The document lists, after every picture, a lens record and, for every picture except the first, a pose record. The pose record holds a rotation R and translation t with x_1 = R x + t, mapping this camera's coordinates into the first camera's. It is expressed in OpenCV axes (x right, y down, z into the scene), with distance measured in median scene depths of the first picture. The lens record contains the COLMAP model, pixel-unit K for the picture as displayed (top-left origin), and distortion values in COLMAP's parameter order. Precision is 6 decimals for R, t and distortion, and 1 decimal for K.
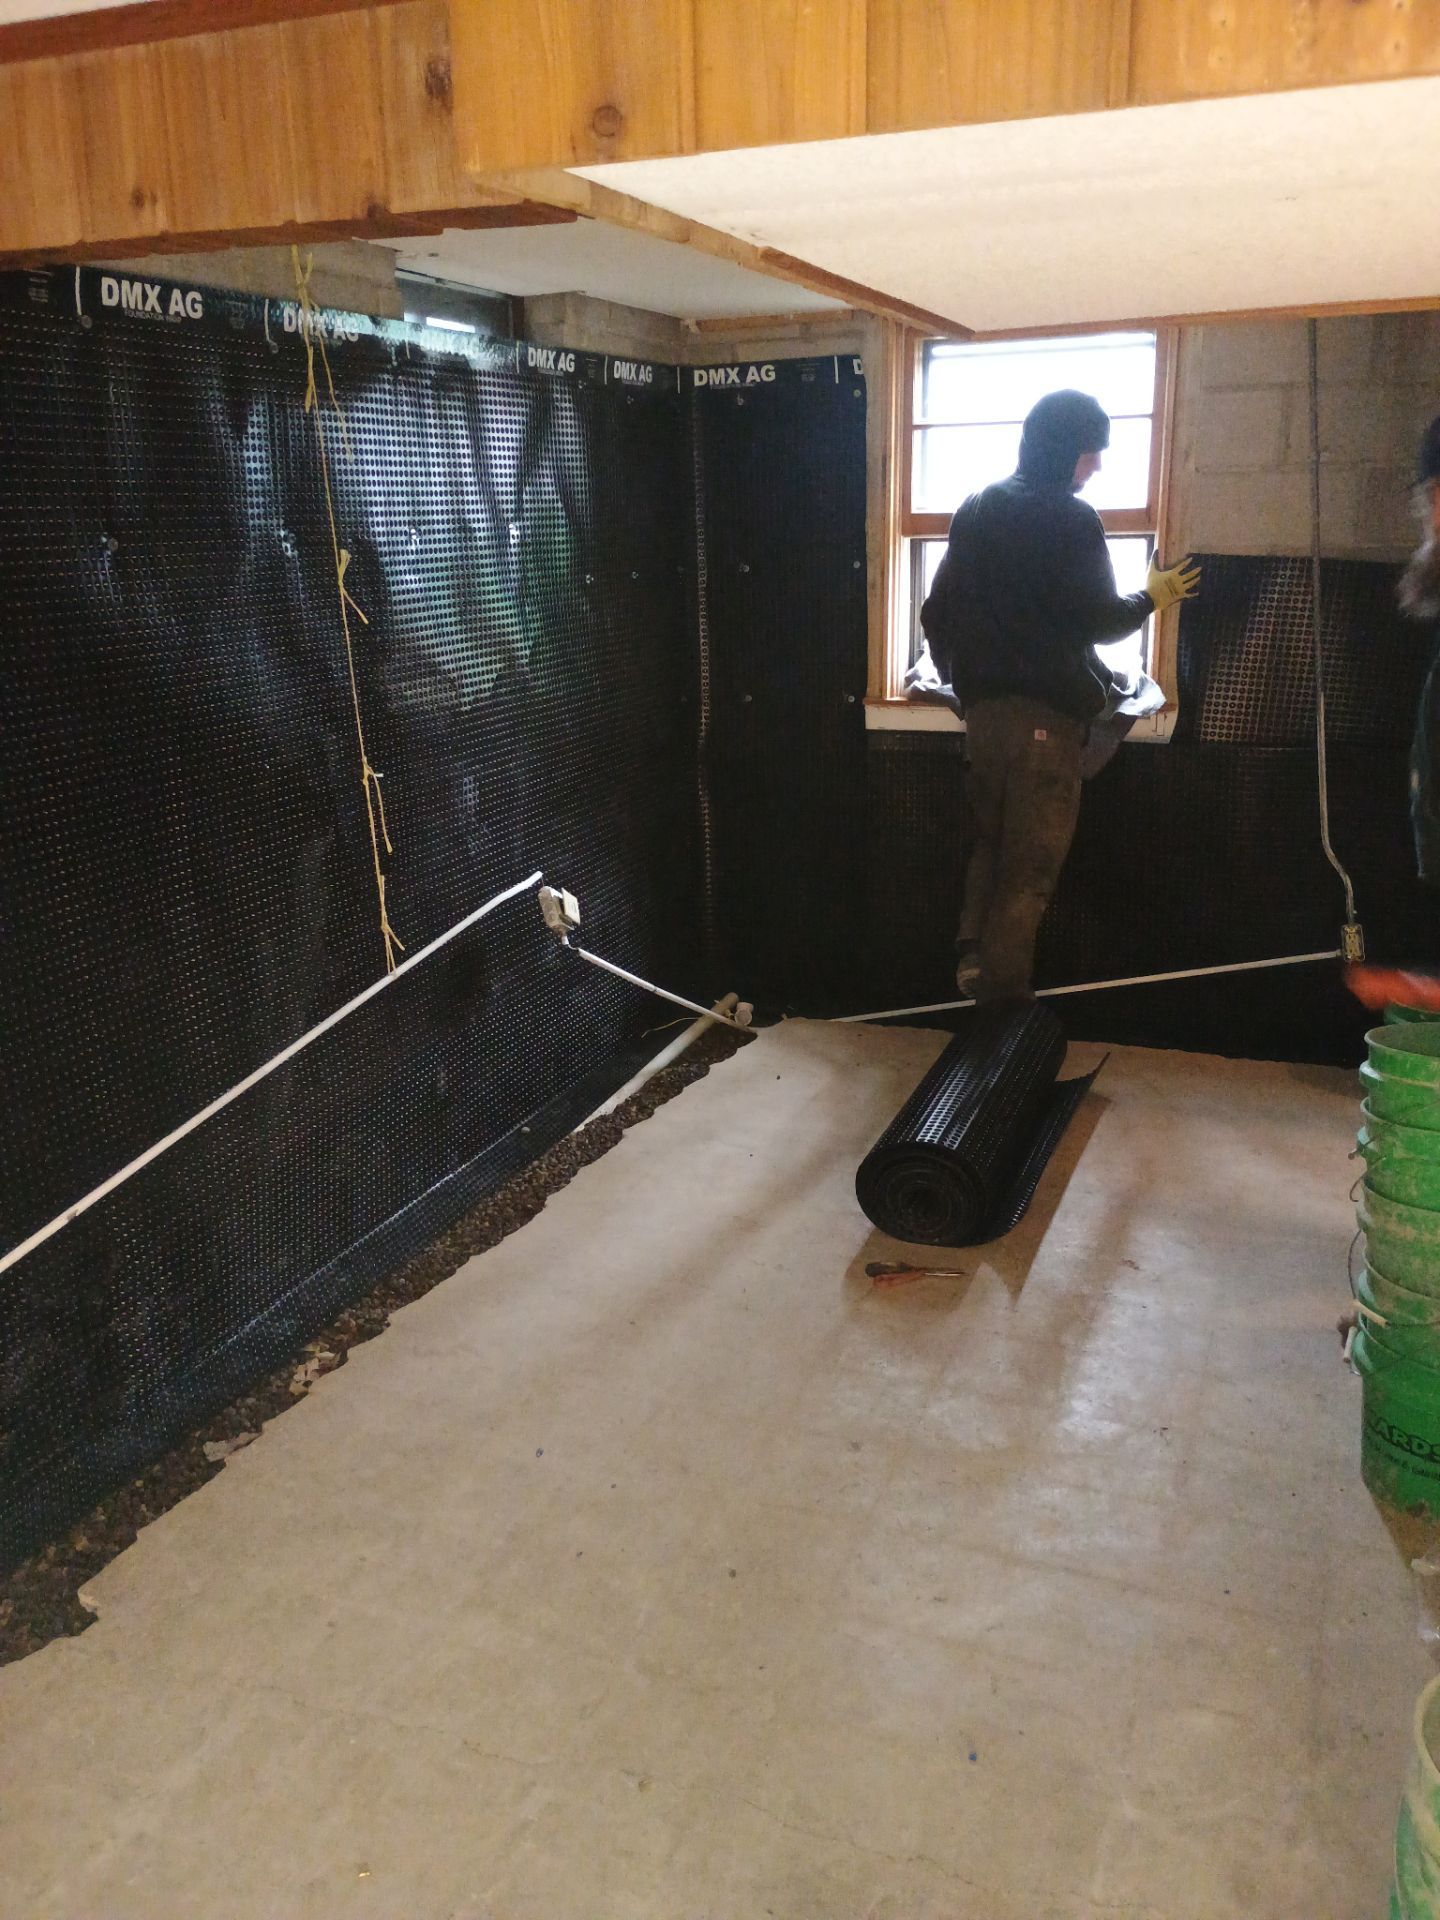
lens RADIAL K [[1654.5, 0, 687.2], [0, 1654.5, 964.8], [0, 0, 1]] dist [0.068878, -0.076990]
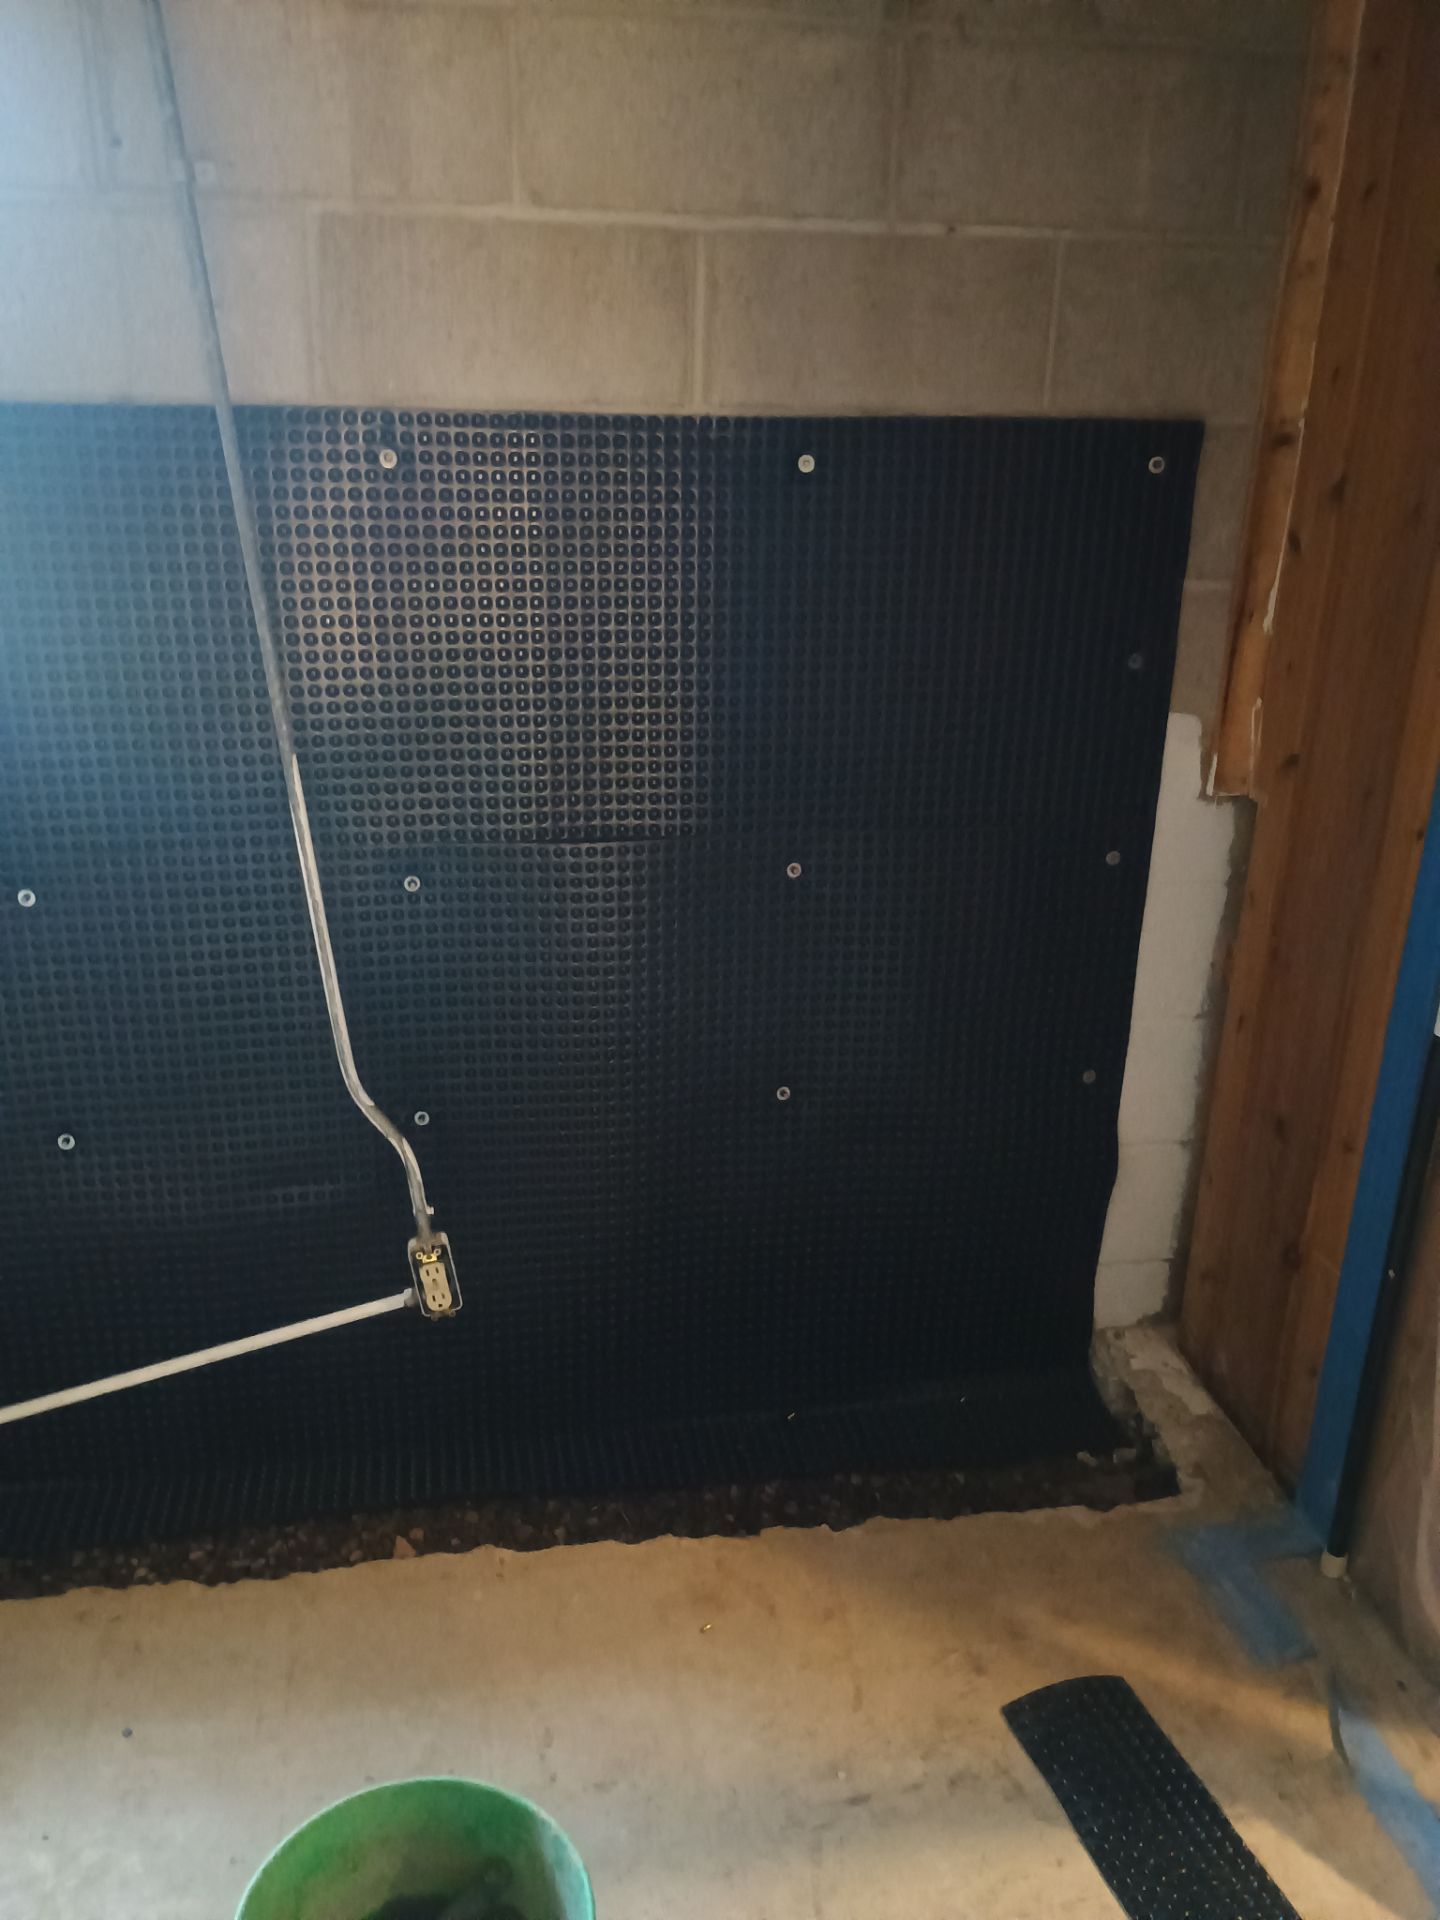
lens RADIAL K [[1654.5, 0, 716.9], [0, 1654.5, 990.4], [0, 0, 1]] dist [0.068878, -0.076990]
pose [[0.841654, -0.161898, 0.515177, 0.323550], [0.105993, 0.984971, 0.136373, -0.201116], [-0.529513, -0.060174, 0.846165, 0.770688]]
